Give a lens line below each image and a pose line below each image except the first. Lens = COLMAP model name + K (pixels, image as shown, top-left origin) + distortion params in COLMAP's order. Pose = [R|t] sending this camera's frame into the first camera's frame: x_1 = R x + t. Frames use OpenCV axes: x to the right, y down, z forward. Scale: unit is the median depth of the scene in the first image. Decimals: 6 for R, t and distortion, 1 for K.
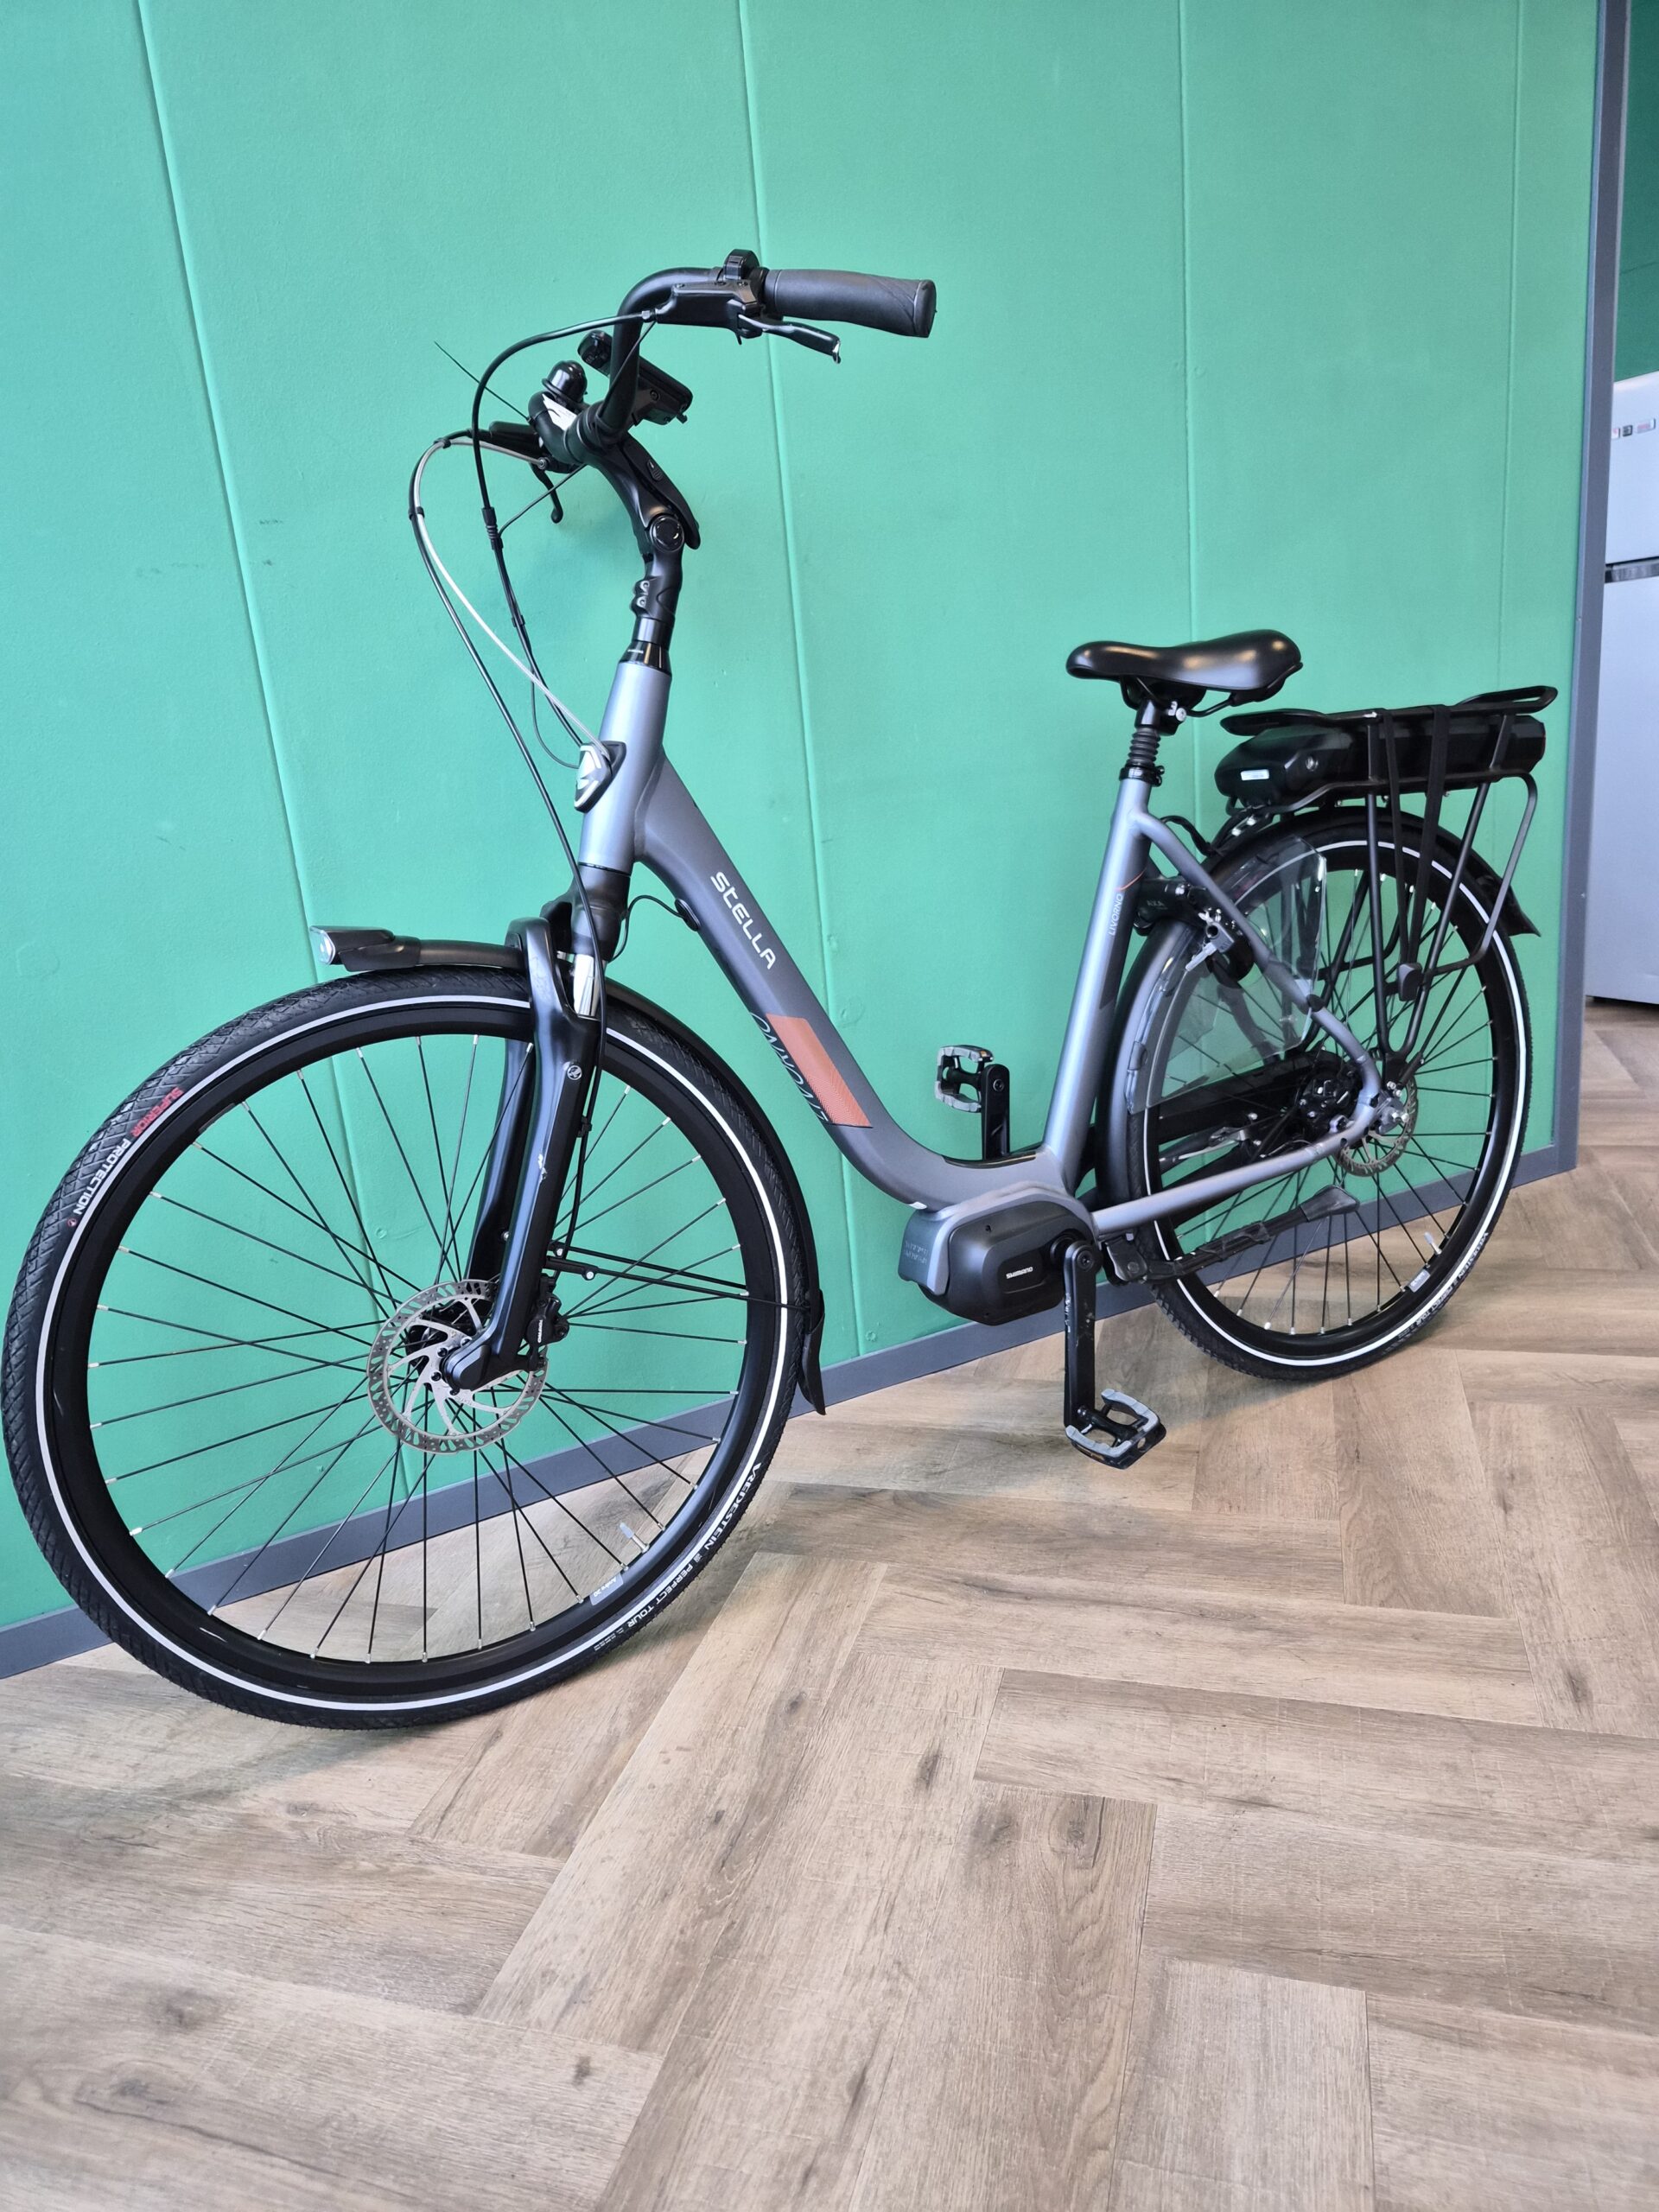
lens RADIAL K [[1514.9, 0, 797.8], [0, 1514.9, 1109.5], [0, 0, 1]] dist [0.048318, -0.055498]
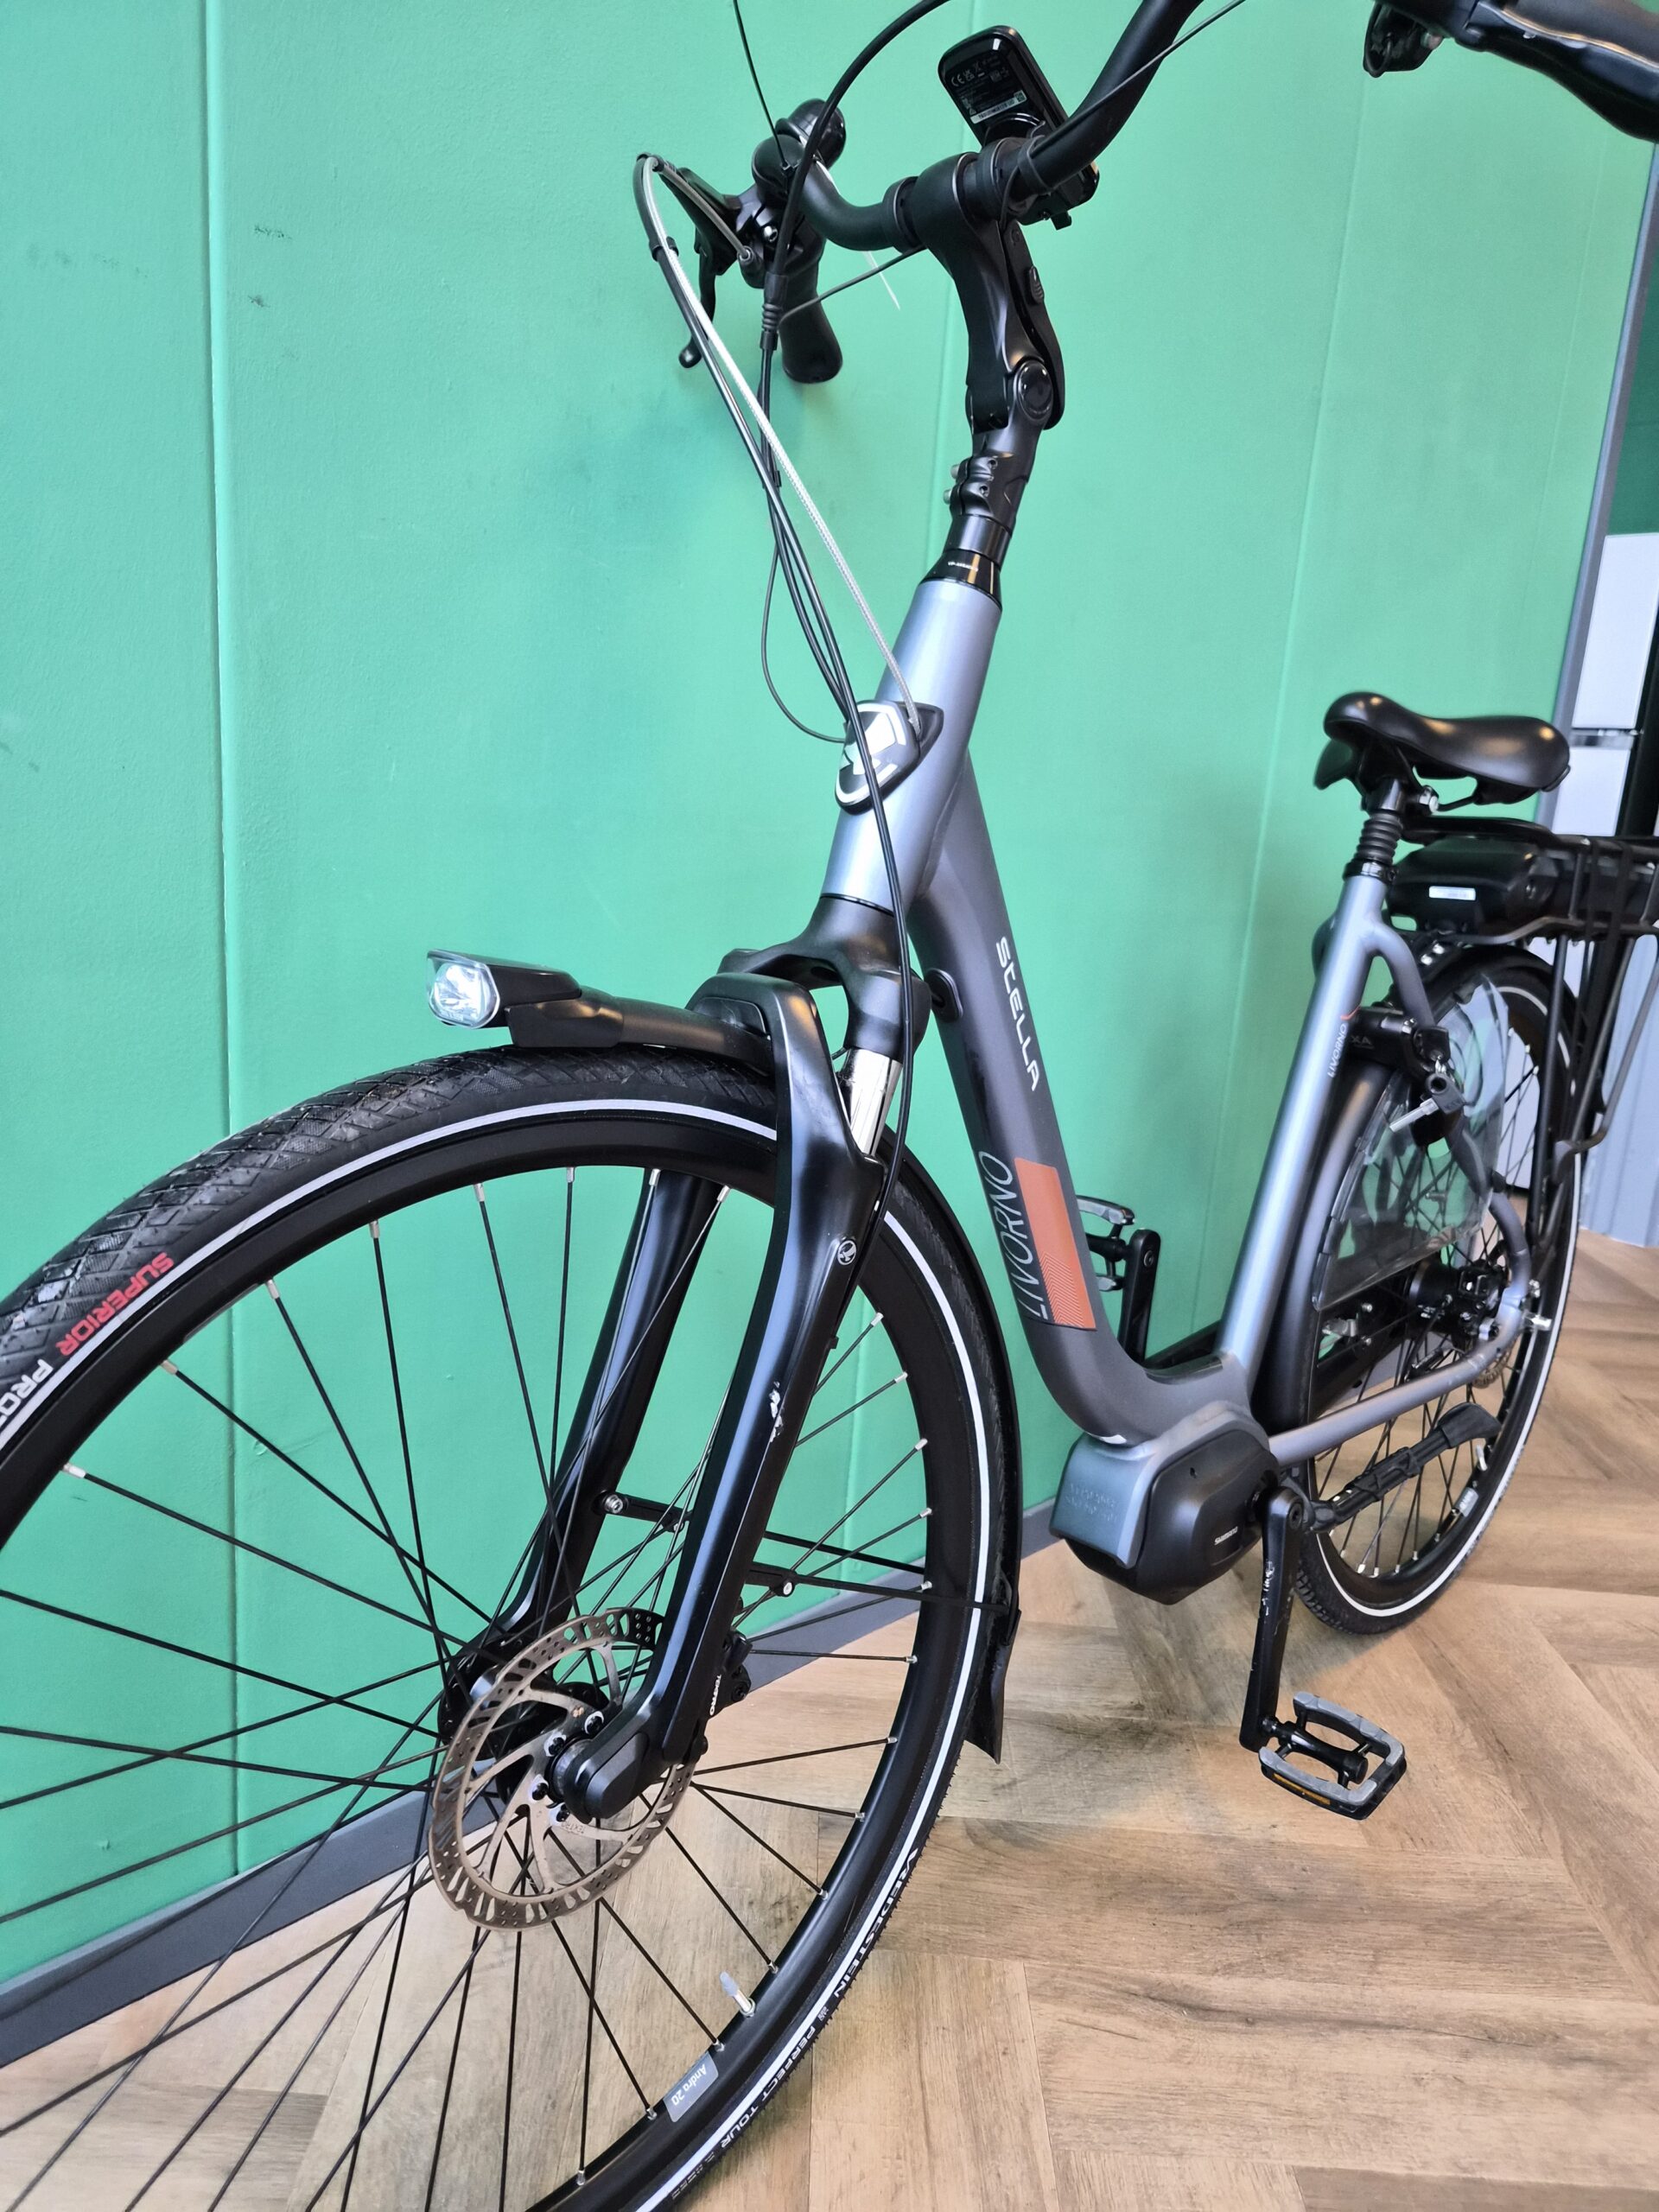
lens RADIAL K [[1514.9, 0, 797.8], [0, 1514.9, 1109.5], [0, 0, 1]] dist [0.048318, -0.055498]
pose [[0.946878, 0.092987, 0.307856, -0.312638], [-0.080592, 0.995350, -0.052764, -0.042076], [-0.311331, 0.025150, 0.949969, 0.408211]]
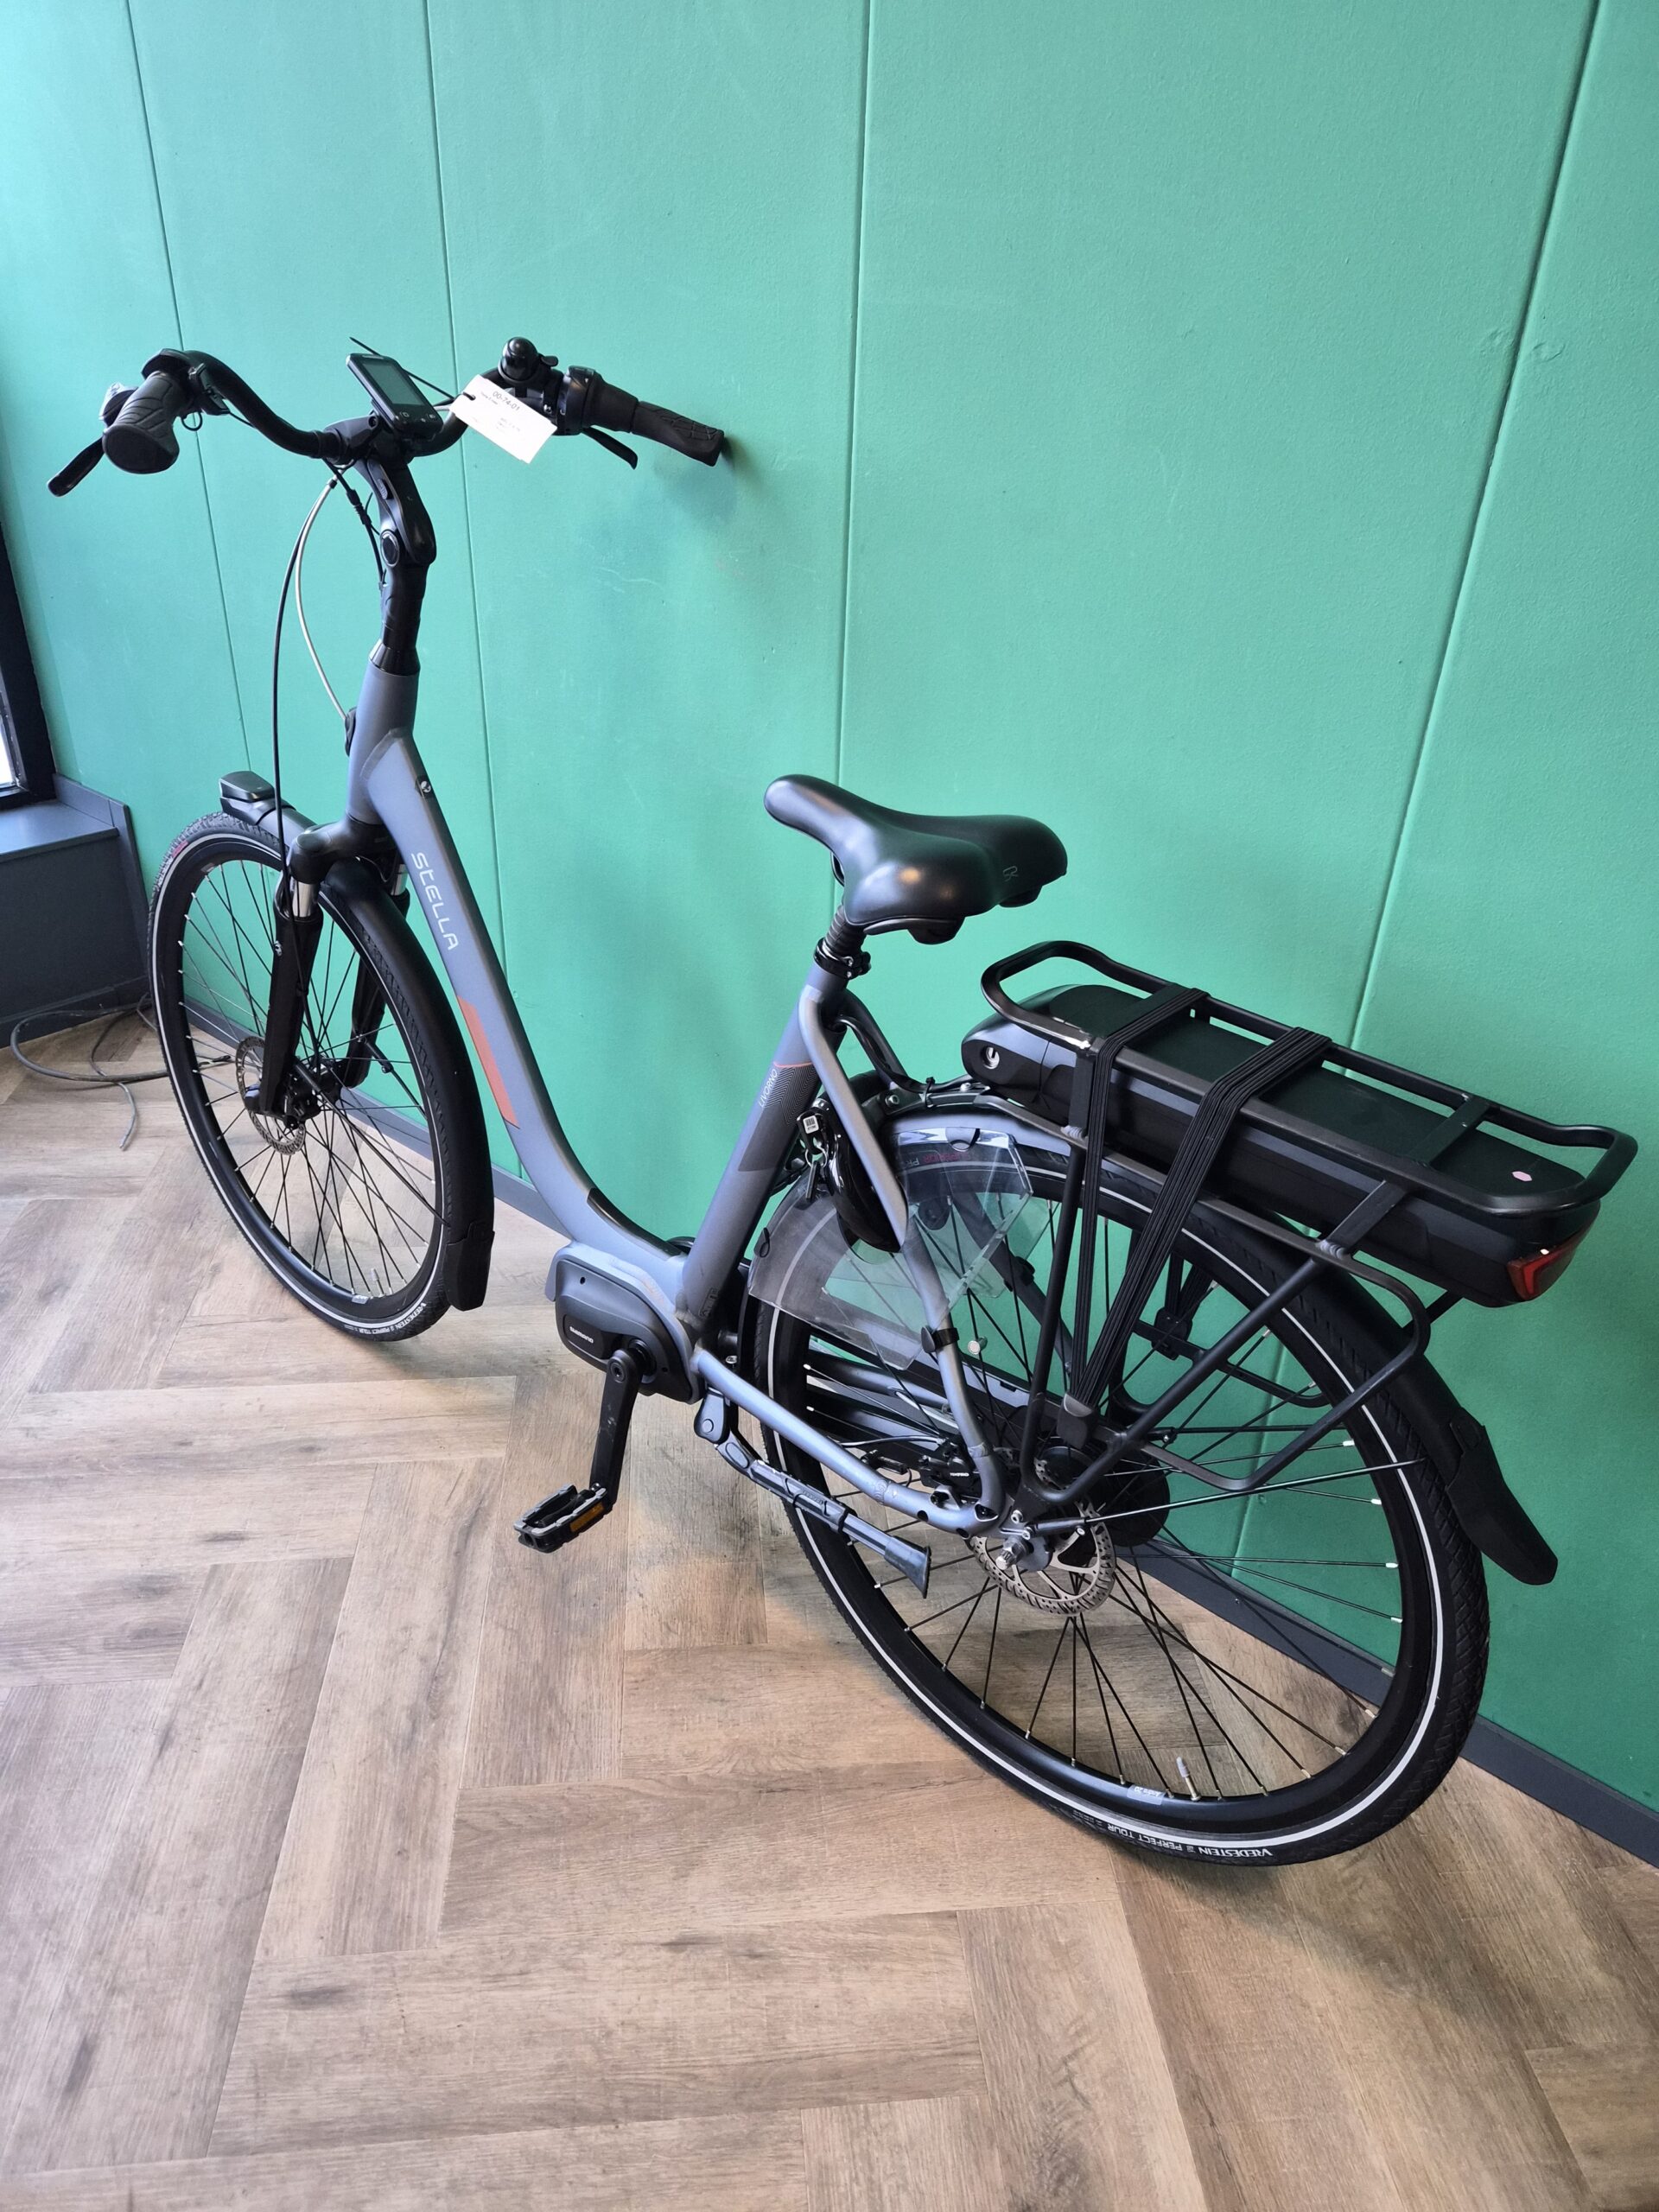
lens RADIAL K [[1508.1, 0, 794.1], [0, 1508.1, 1026.6], [0, 0, 1]] dist [0.005823, -0.002094]
pose [[0.371601, 0.507043, -0.777702, 0.956634], [-0.281658, 0.859777, 0.425972, -0.585789], [0.884636, 0.060754, 0.462307, 0.712992]]
